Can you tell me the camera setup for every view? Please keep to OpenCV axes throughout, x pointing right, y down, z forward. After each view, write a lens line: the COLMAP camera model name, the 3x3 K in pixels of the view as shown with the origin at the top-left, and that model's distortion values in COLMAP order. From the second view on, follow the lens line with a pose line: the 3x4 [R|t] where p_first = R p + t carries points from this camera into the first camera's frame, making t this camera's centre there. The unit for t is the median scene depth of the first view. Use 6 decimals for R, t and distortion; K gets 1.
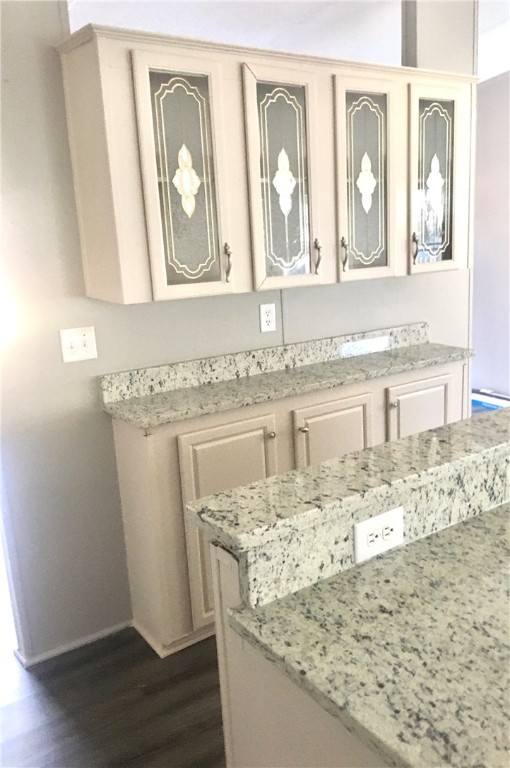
lens RADIAL K [[626.1, 0, 282.8], [0, 626.1, 364.0], [0, 0, 1]] dist [0.040883, -0.022018]
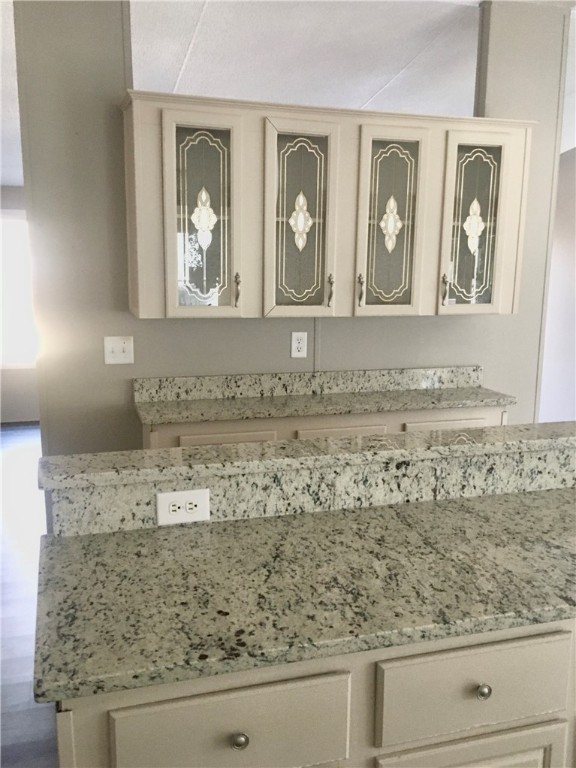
lens RADIAL K [[649.3, 0, 287.6], [0, 649.3, 384.2], [0, 0, 1]] dist [0.031675, 0.006766]
pose [[0.950967, 0.104788, -0.291001, 0.350650], [-0.113177, 0.993501, -0.012098, 0.011387], [0.287842, 0.044440, 0.956646, -0.090036]]
